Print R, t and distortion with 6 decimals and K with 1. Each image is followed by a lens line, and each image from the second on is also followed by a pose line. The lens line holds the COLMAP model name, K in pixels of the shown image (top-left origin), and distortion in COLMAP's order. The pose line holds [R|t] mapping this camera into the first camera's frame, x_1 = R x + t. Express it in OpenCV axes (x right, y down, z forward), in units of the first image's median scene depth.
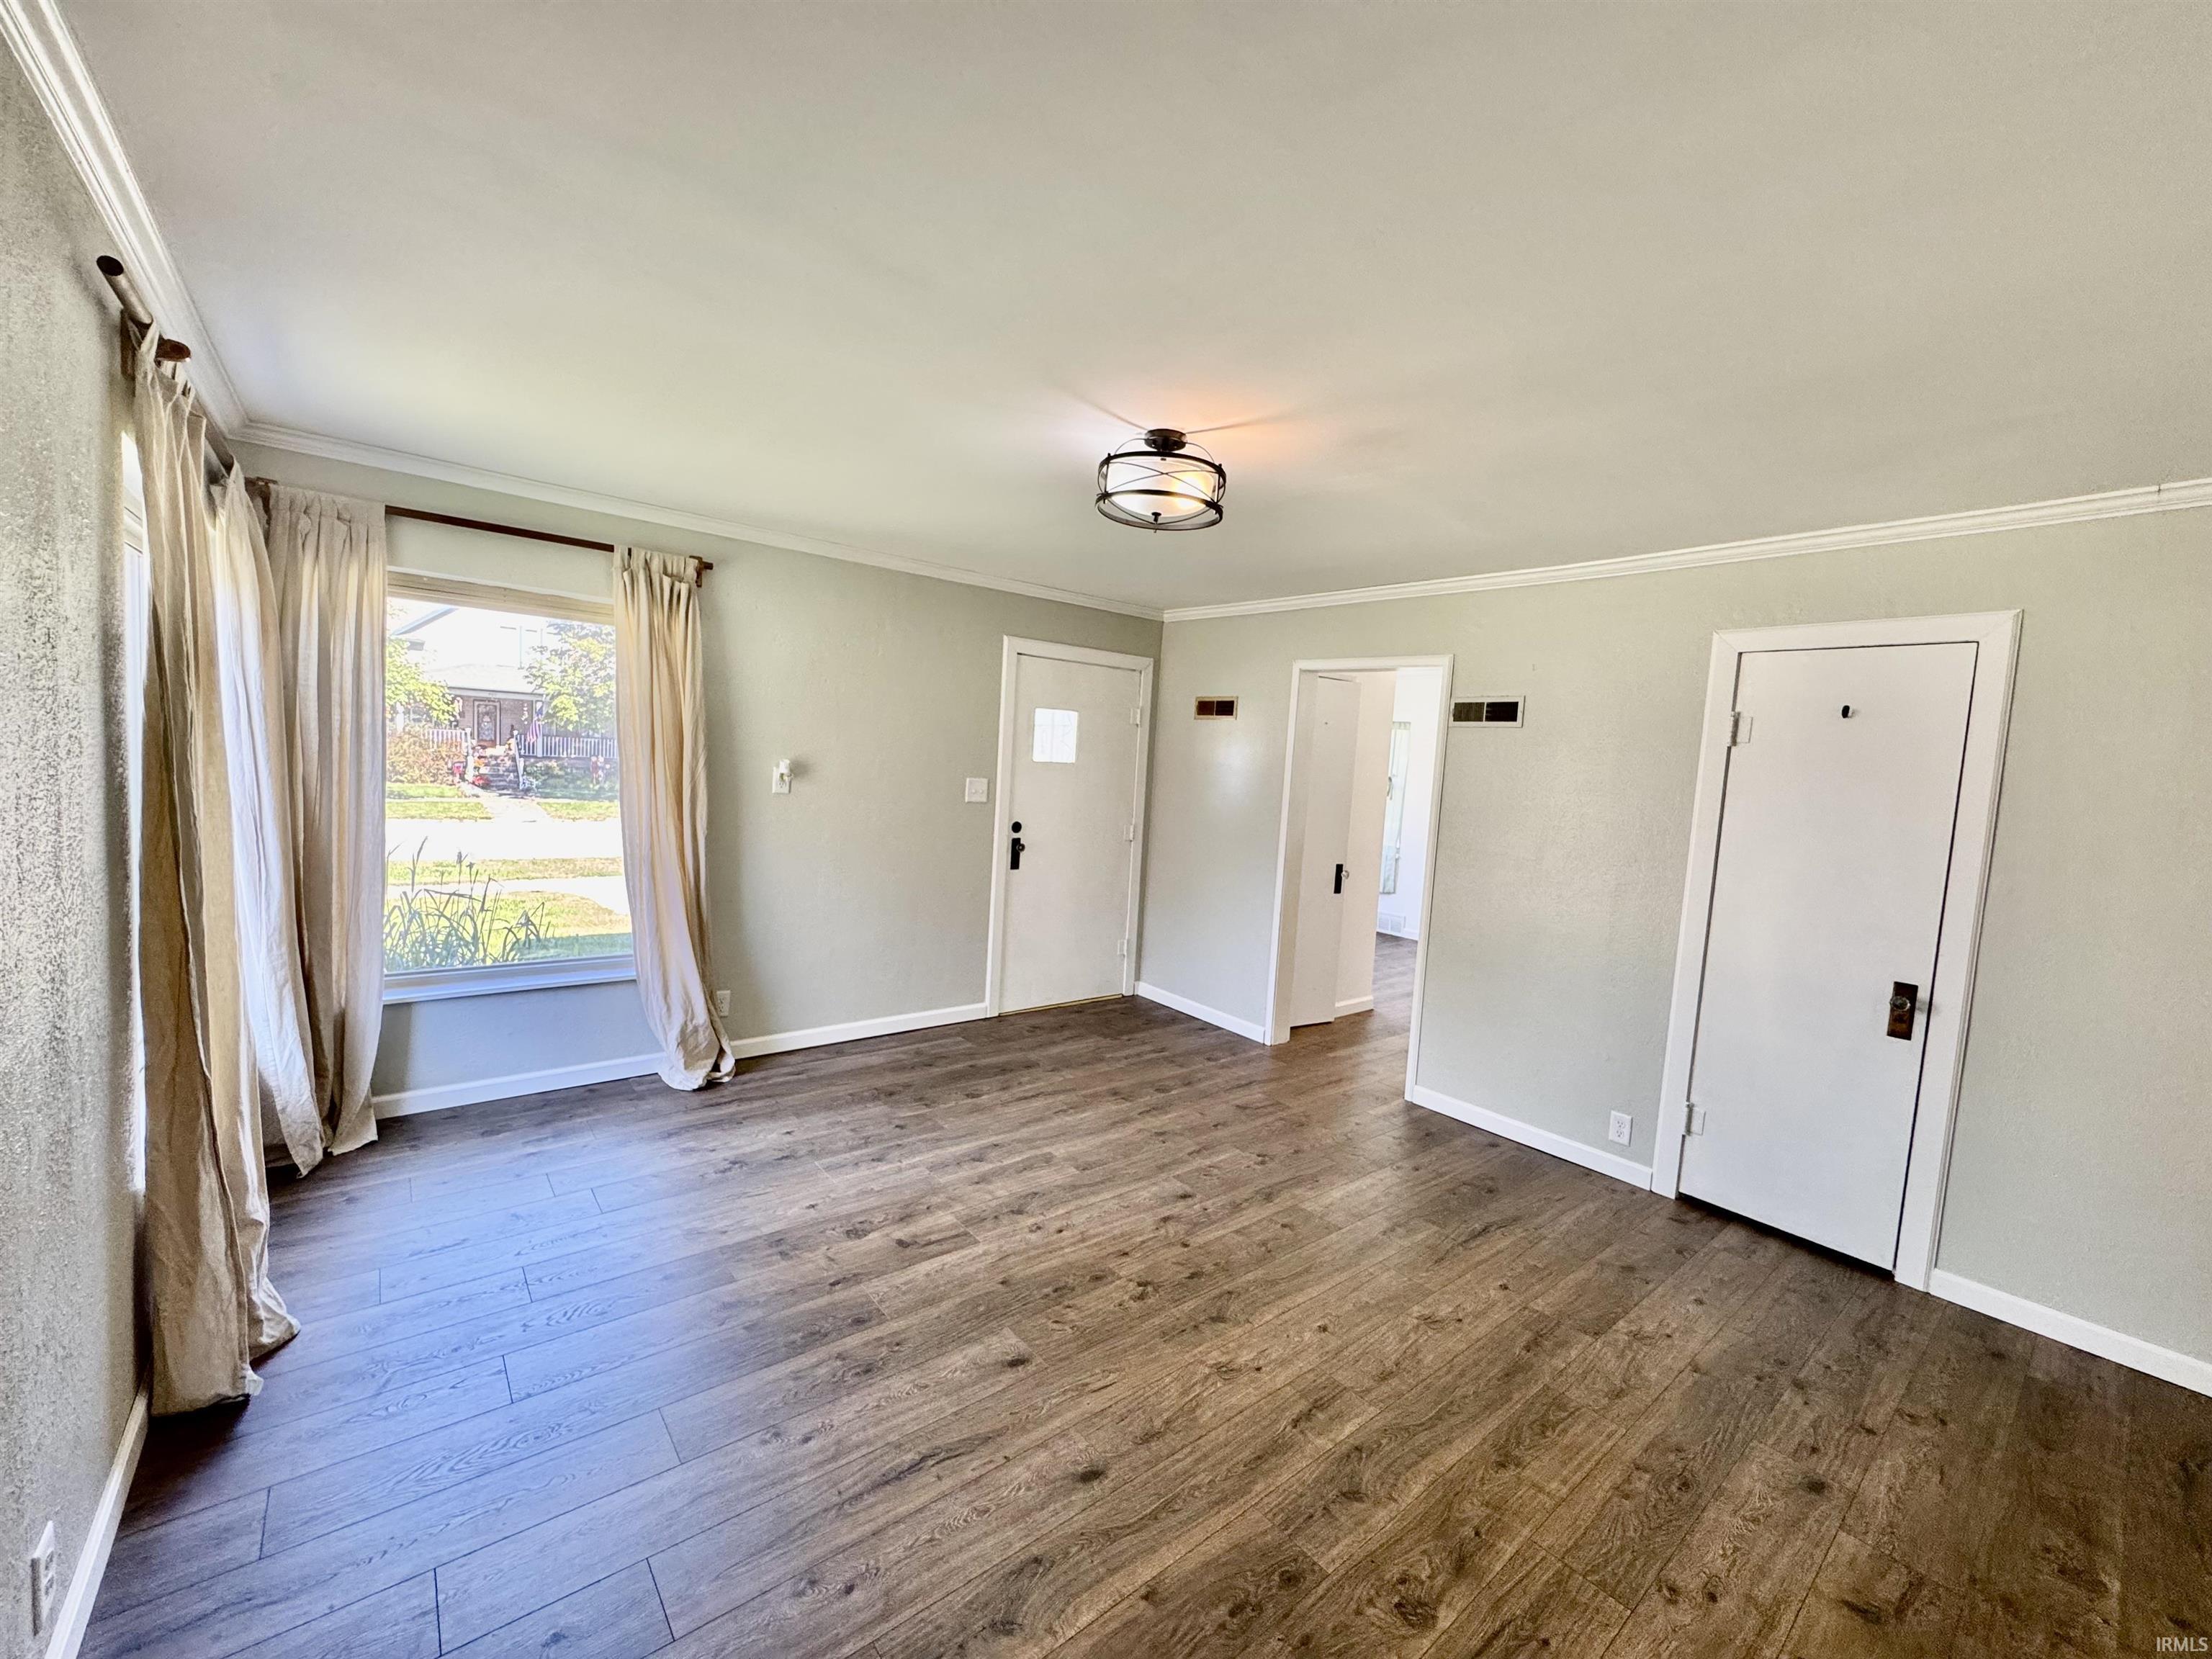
lens RADIAL K [[882.8, 0, 1106.7], [0, 882.8, 825.2], [0, 0, 1]] dist [-0.002091, 0.000298]
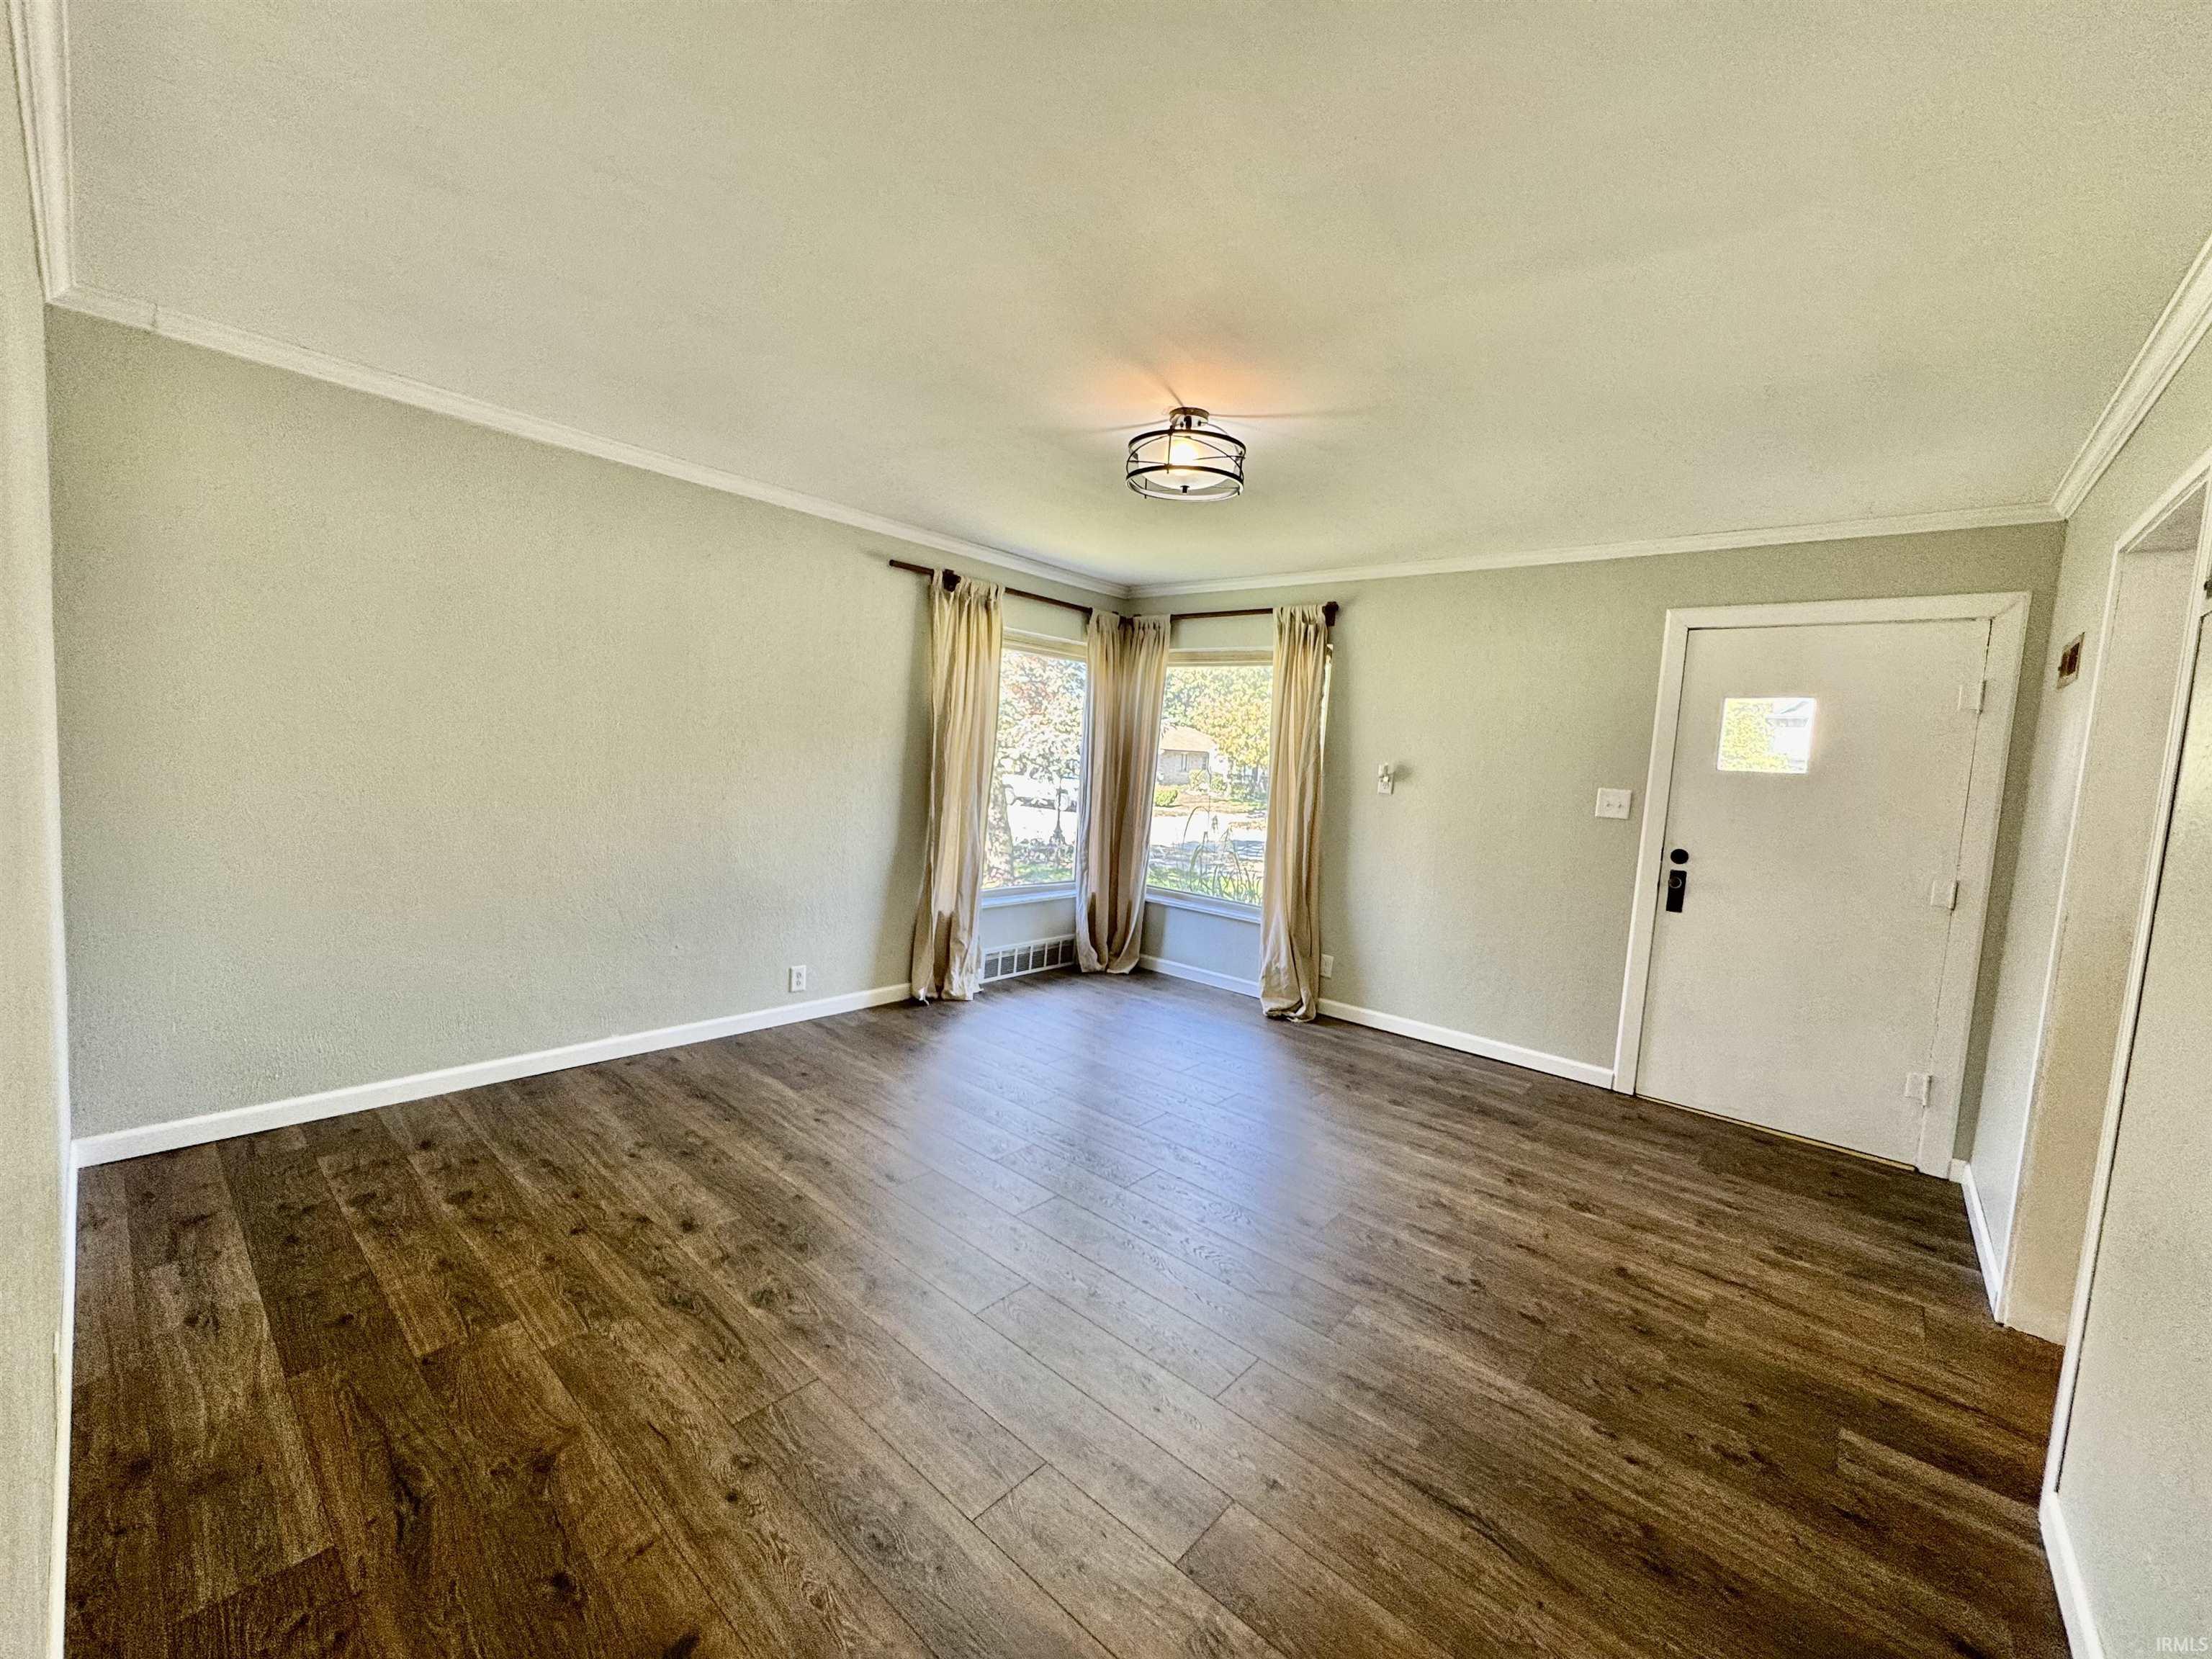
lens RADIAL K [[882.8, 0, 1105.6], [0, 882.8, 832.9], [0, 0, 1]] dist [-0.002091, 0.000298]
pose [[0.171492, 0.039491, -0.984394, 0.675809], [-0.127716, 0.991656, 0.017533, 0.038800], [0.976872, 0.122717, 0.175104, 0.462178]]
